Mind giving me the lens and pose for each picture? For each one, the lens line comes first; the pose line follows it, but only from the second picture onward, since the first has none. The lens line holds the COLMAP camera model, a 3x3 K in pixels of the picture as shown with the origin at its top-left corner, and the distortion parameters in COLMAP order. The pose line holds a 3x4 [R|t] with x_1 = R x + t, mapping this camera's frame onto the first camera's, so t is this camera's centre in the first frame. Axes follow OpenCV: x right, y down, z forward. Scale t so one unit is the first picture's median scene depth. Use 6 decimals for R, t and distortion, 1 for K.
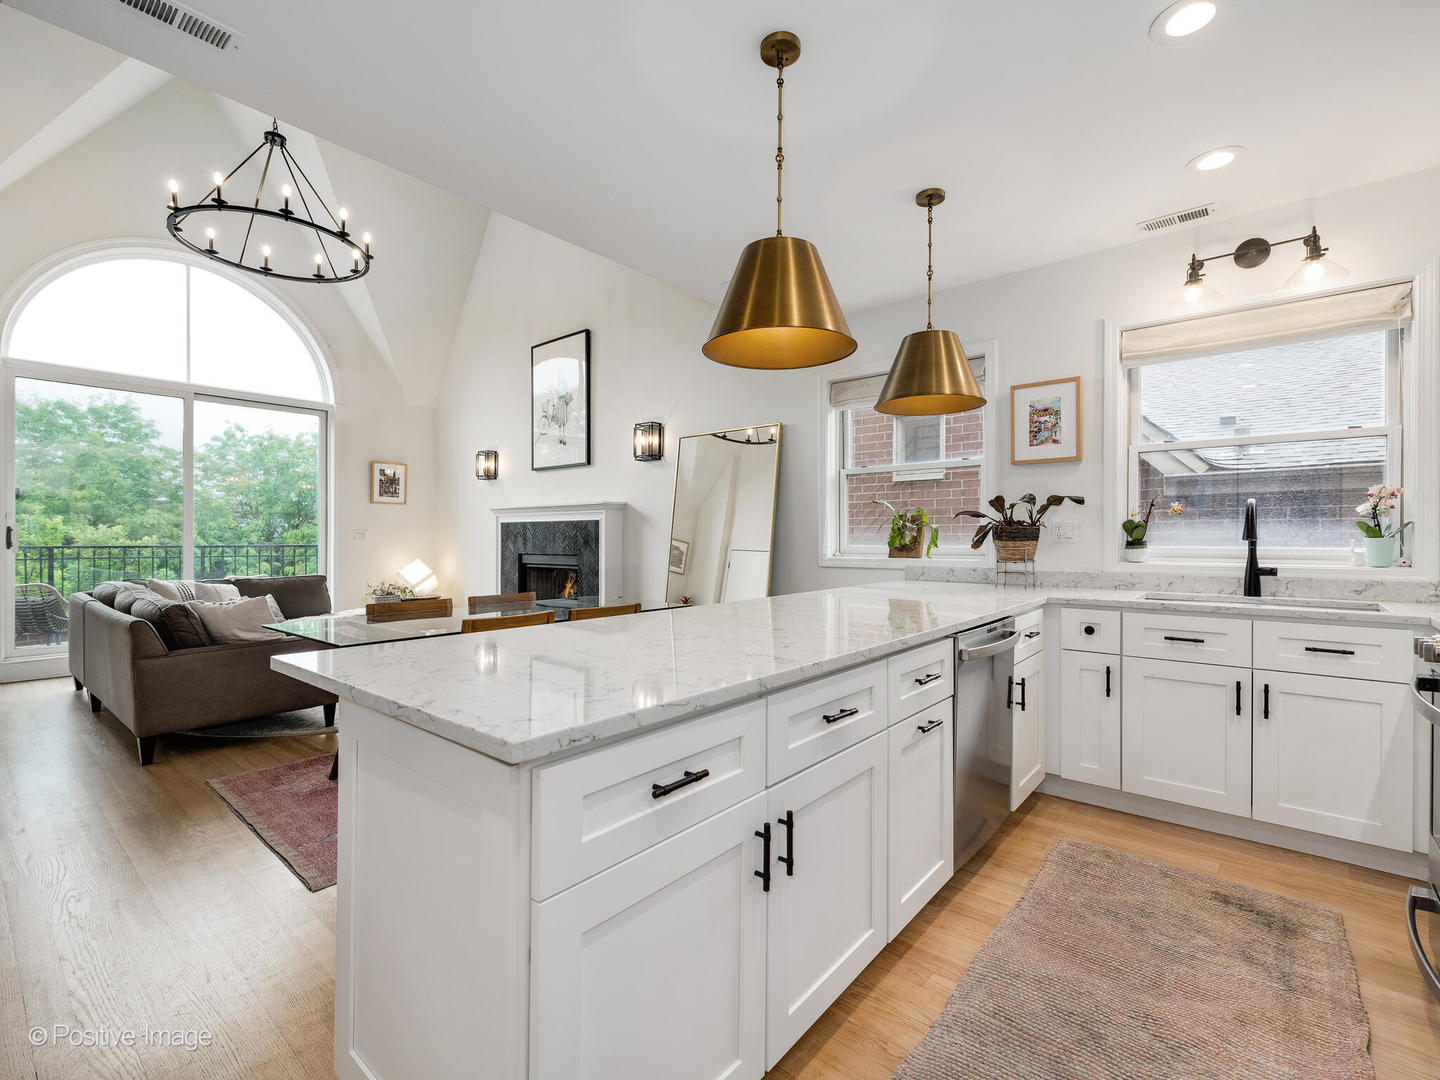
lens RADIAL K [[653.9, 0, 724.6], [0, 653.9, 539.8], [0, 0, 1]] dist [0.002149, -0.000171]
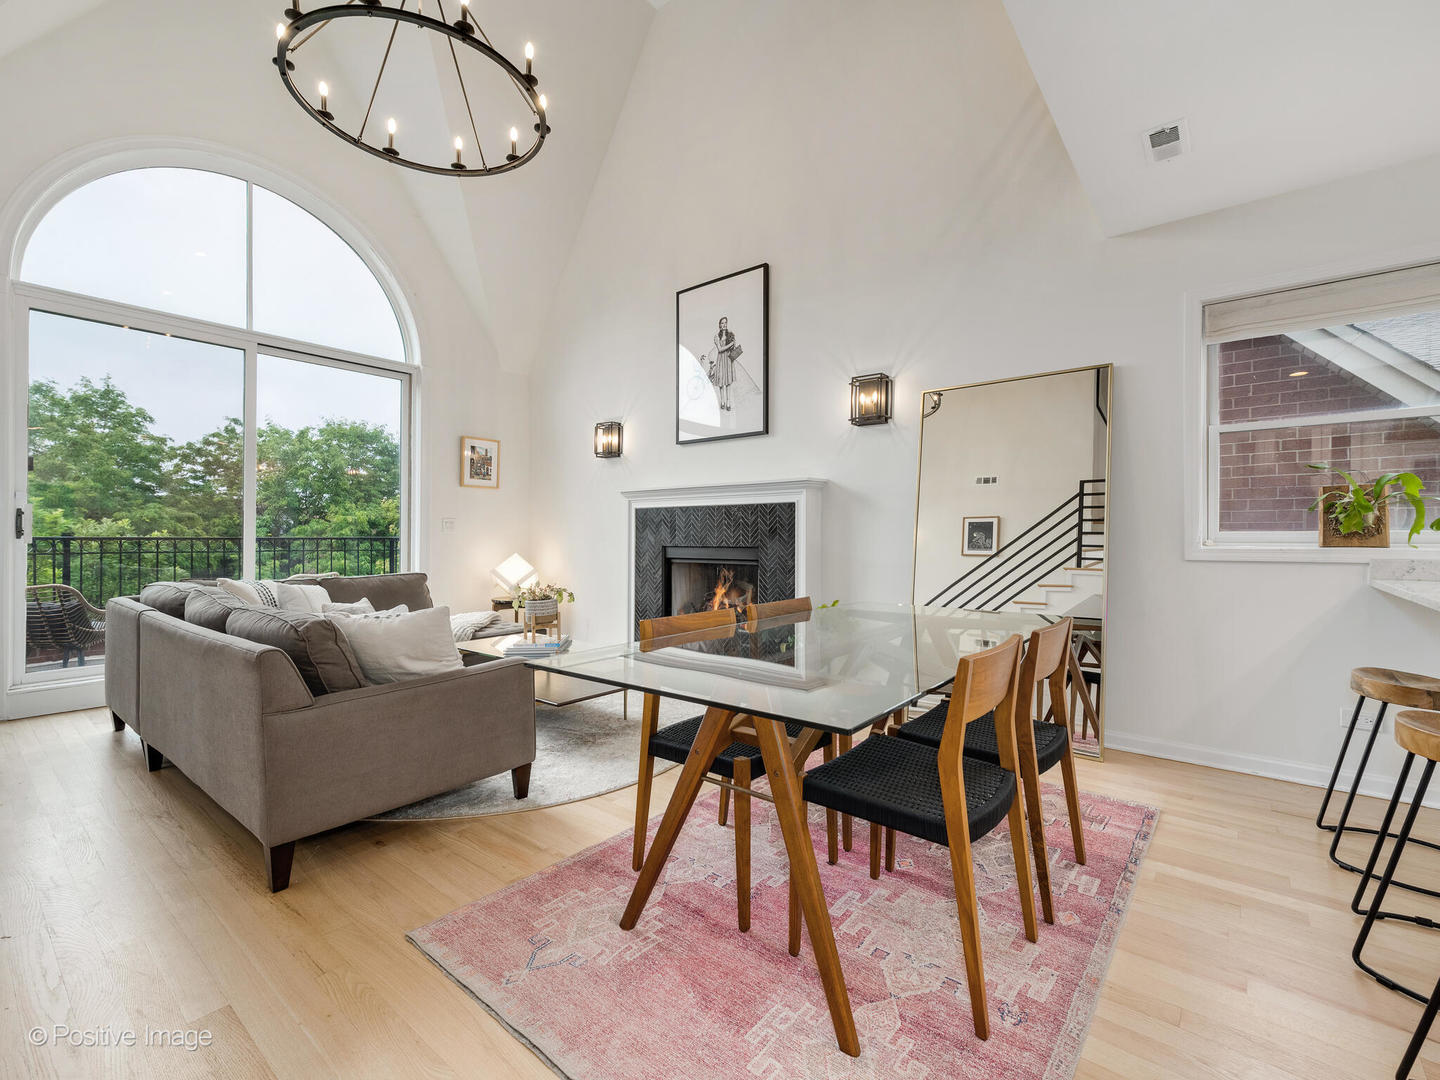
lens RADIAL K [[636.8, 0, 721.7], [0, 636.8, 533.7], [0, 0, 1]] dist [0.009120, -0.000769]
pose [[0.999793, 0.000354, 0.020360, -0.449431], [-0.000198, 0.999971, -0.007667, 0.020184], [-0.020362, 0.007662, 0.999763, 0.369736]]
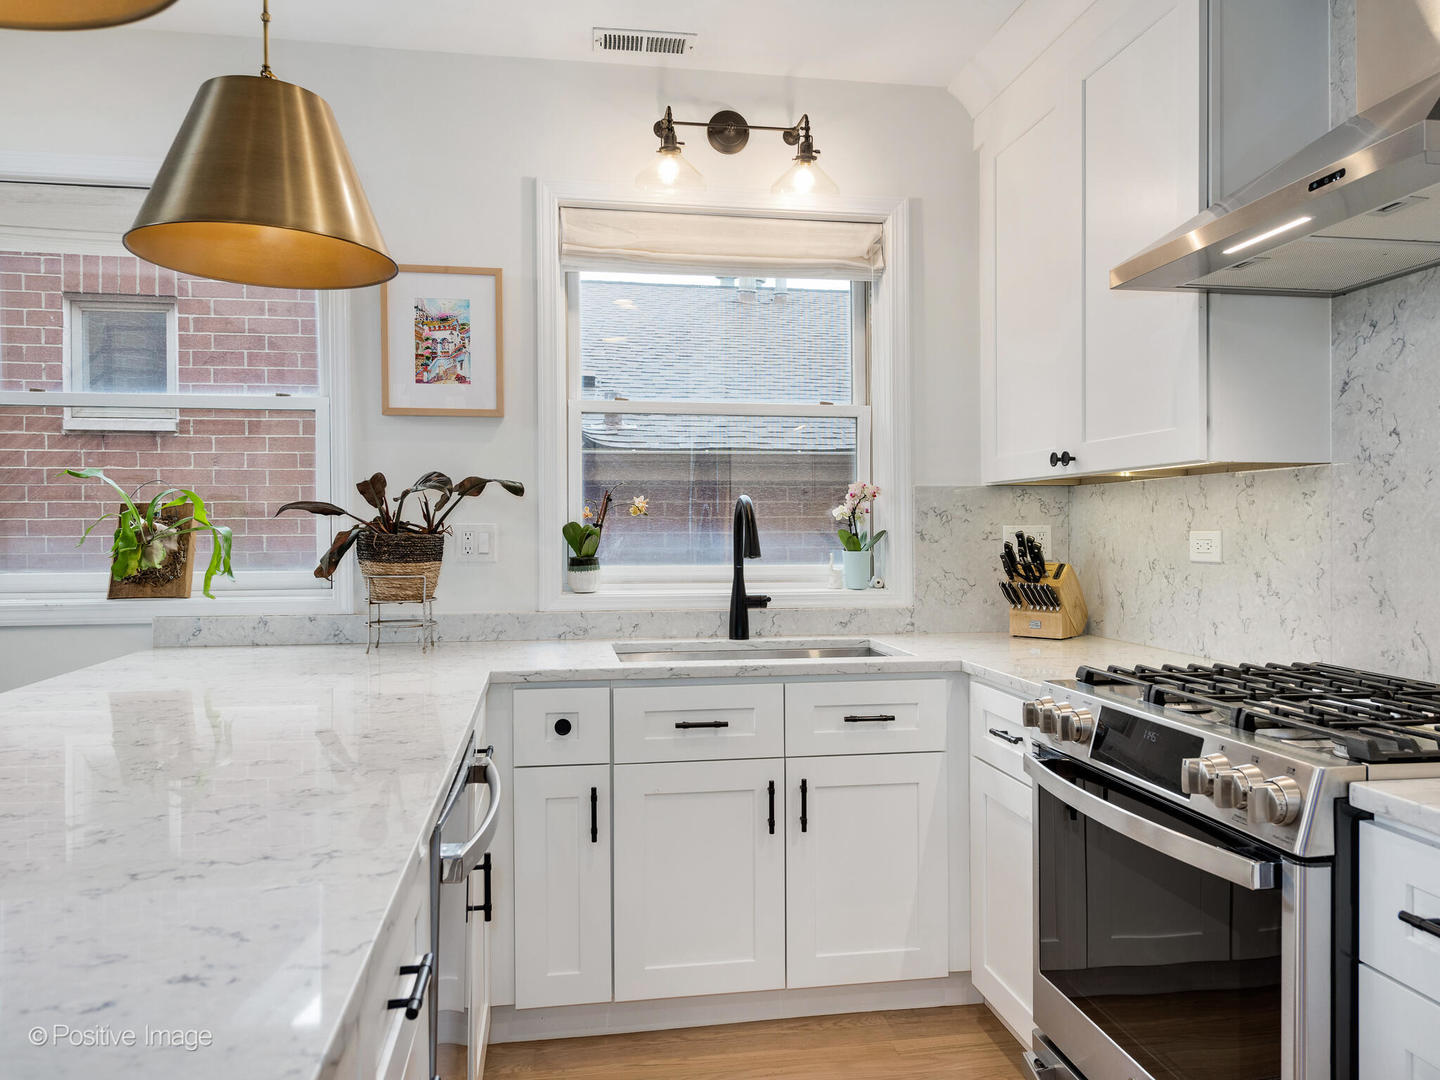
lens RADIAL K [[1017.6, 0, 724.6], [0, 1017.6, 541.2], [0, 0, 1]] dist [0.010984, 0.003369]
pose [[0.655395, -0.008036, 0.755243, 0.001260], [0.004202, 0.999967, 0.006992, -0.017321], [-0.755274, -0.001409, 0.655407, 0.251251]]
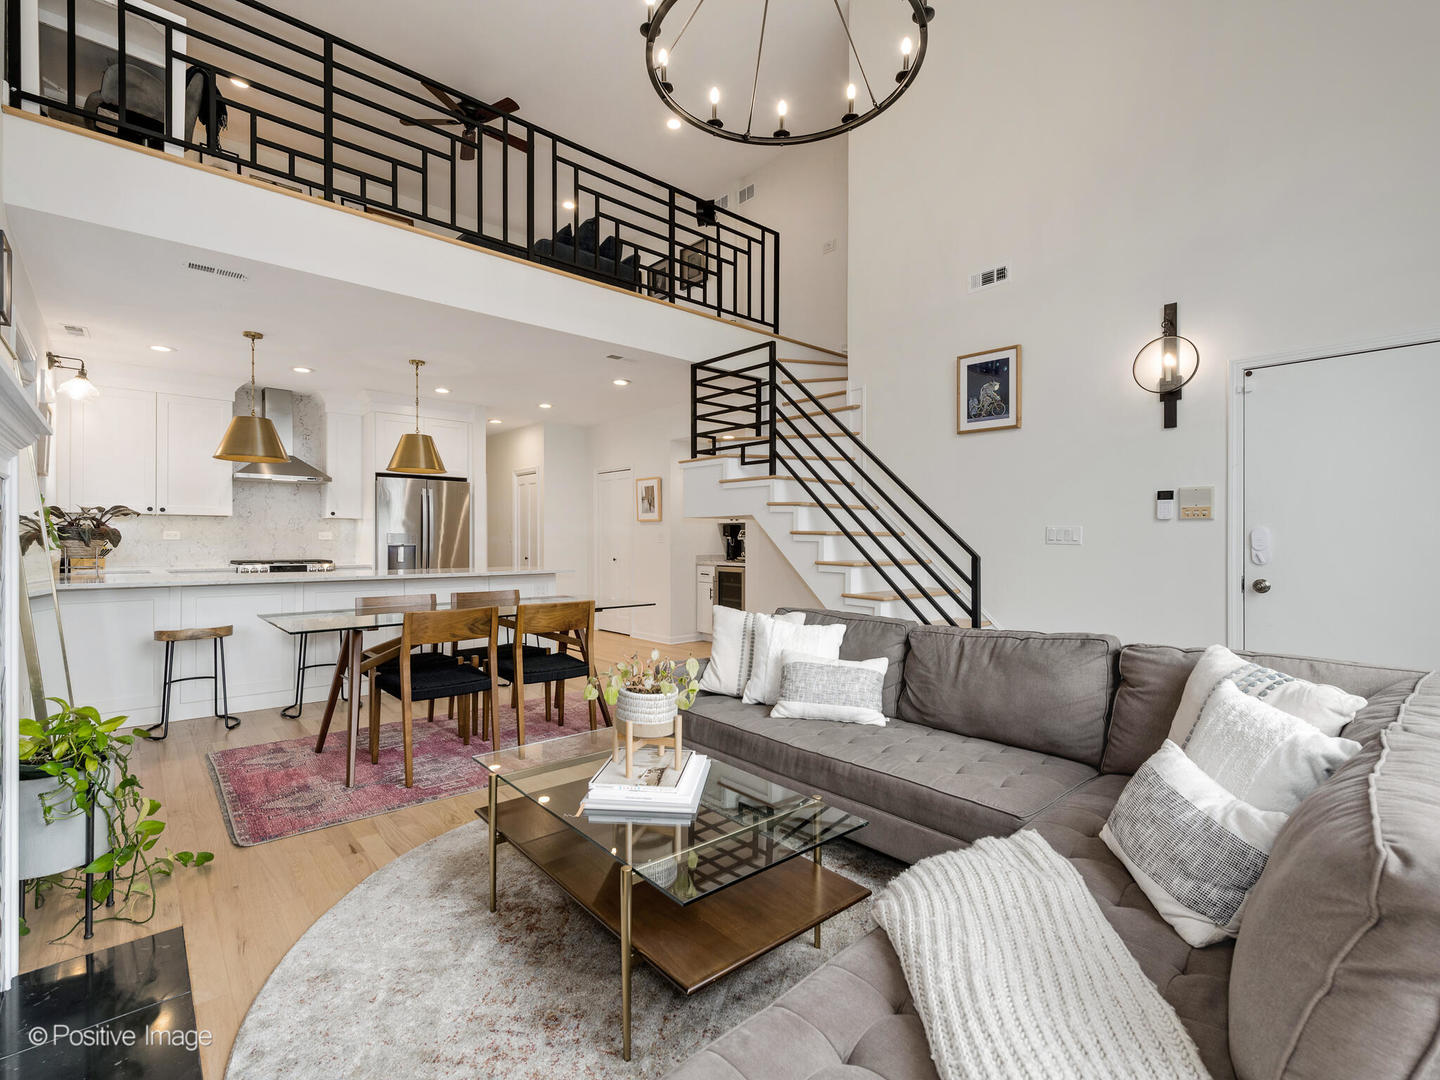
lens RADIAL K [[669.0, 0, 720.0], [0, 669.0, 540.0], [0, 0, 1]] dist [0.017873, -0.000931]
pose [[-0.988689, -0.002422, 0.149959, -0.858590], [-0.001558, 0.999982, 0.005879, -0.008182], [-0.149970, 0.005579, -0.988675, 1.923852]]
